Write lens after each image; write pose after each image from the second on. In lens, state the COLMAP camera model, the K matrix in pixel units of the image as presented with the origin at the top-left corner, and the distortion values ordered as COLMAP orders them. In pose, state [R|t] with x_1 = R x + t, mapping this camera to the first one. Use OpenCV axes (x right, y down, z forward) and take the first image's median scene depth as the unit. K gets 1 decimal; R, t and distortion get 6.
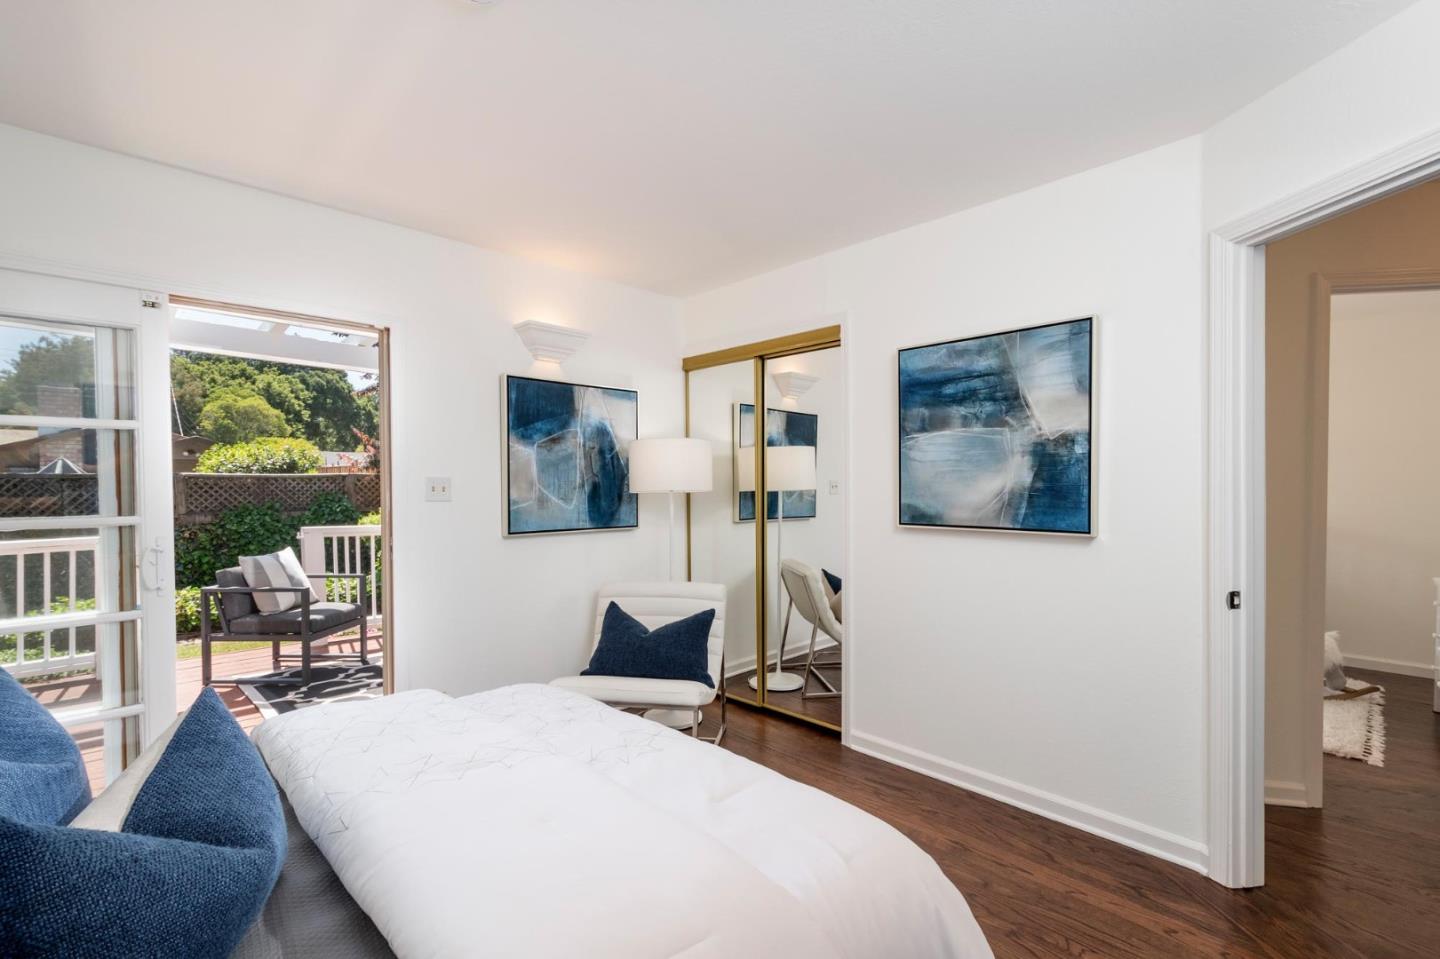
lens RADIAL K [[652.9, 0, 731.3], [0, 652.9, 492.3], [0, 0, 1]] dist [0.000023, -0.000357]
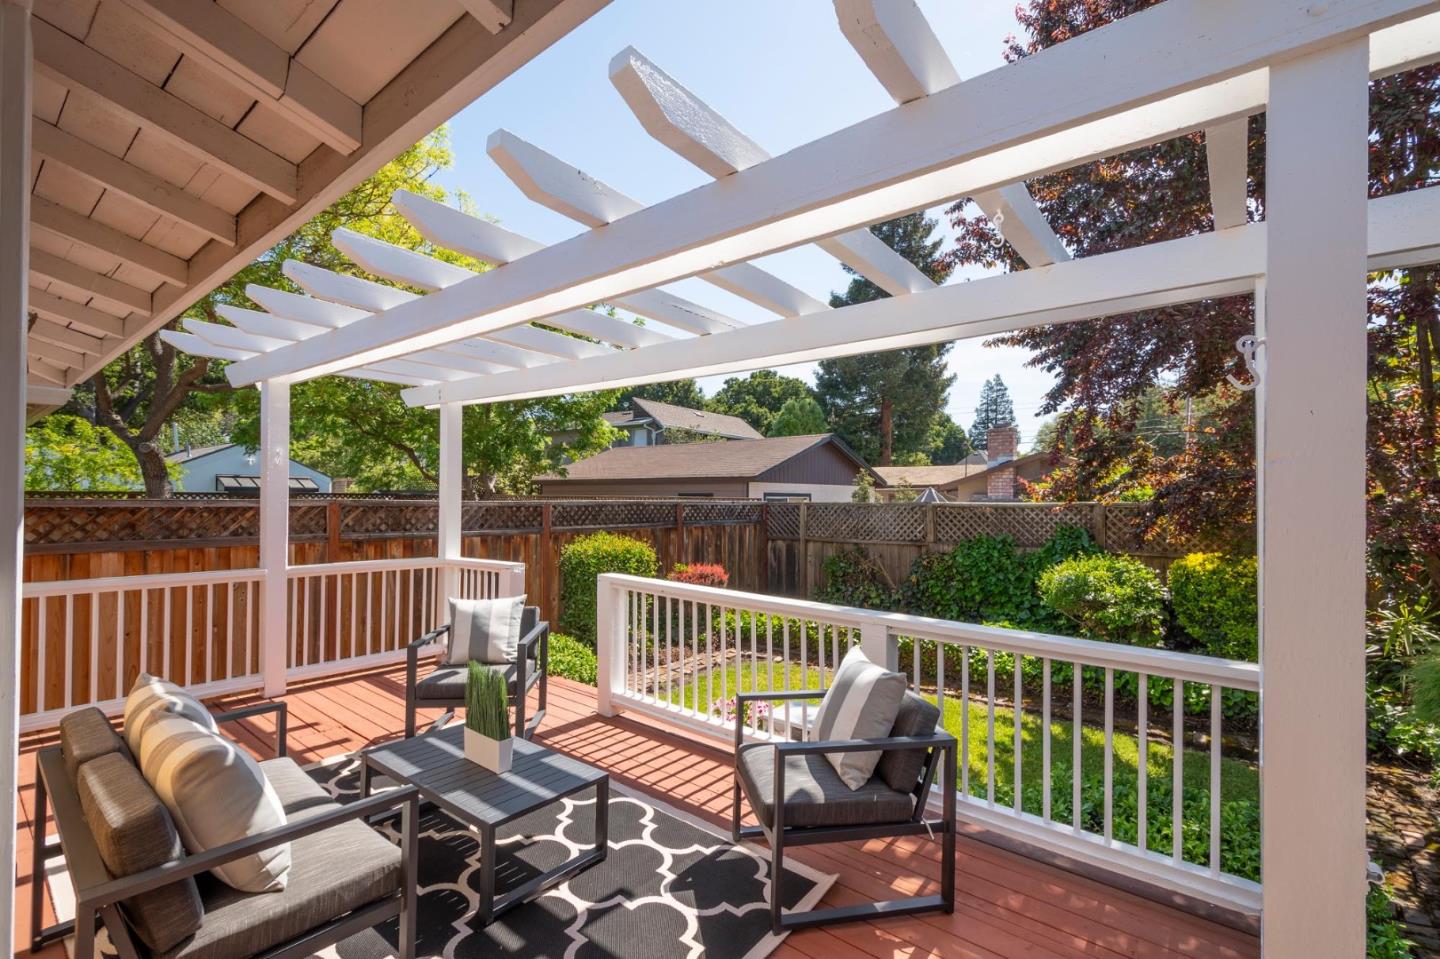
lens RADIAL K [[629.2, 0, 726.0], [0, 629.2, 487.7], [0, 0, 1]] dist [-0.000851, 0.000027]
pose [[0.104970, -0.013477, -0.994384, 0.107480], [-0.022762, 0.999614, -0.015950, -0.027120], [0.994215, 0.024308, 0.104623, 0.533532]]
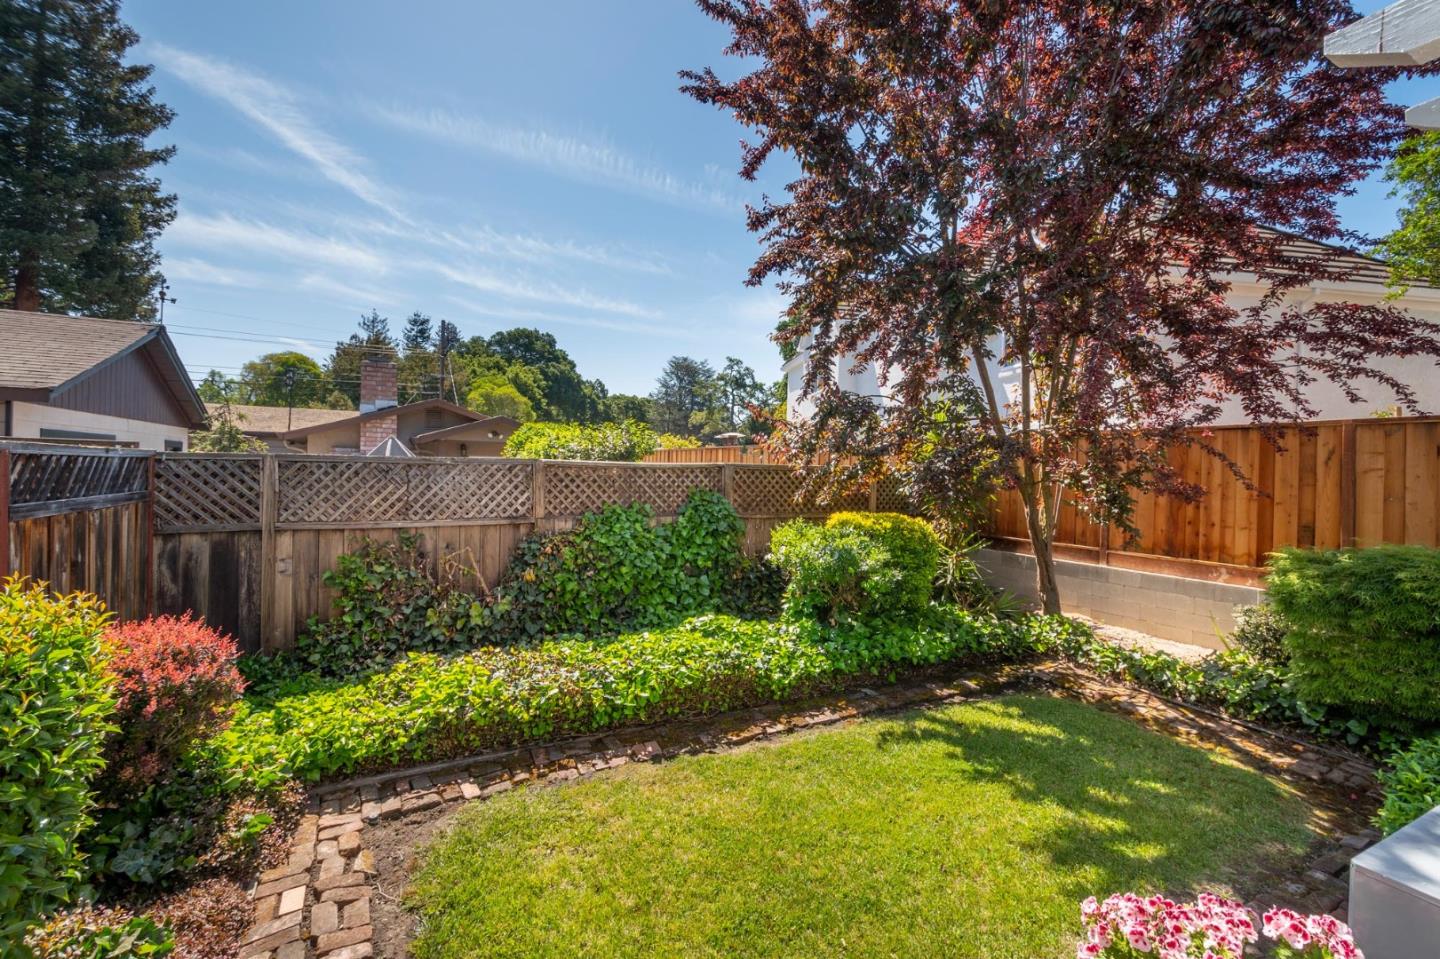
lens RADIAL K [[652.9, 0, 717.9], [0, 652.9, 470.8], [0, 0, 1]] dist [0.000023, -0.000357]
pose [[0.958100, 0.025290, -0.285315, -0.429893], [-0.030383, 0.999448, -0.013435, -0.012229], [0.284818, 0.021541, 0.958340, 0.358364]]
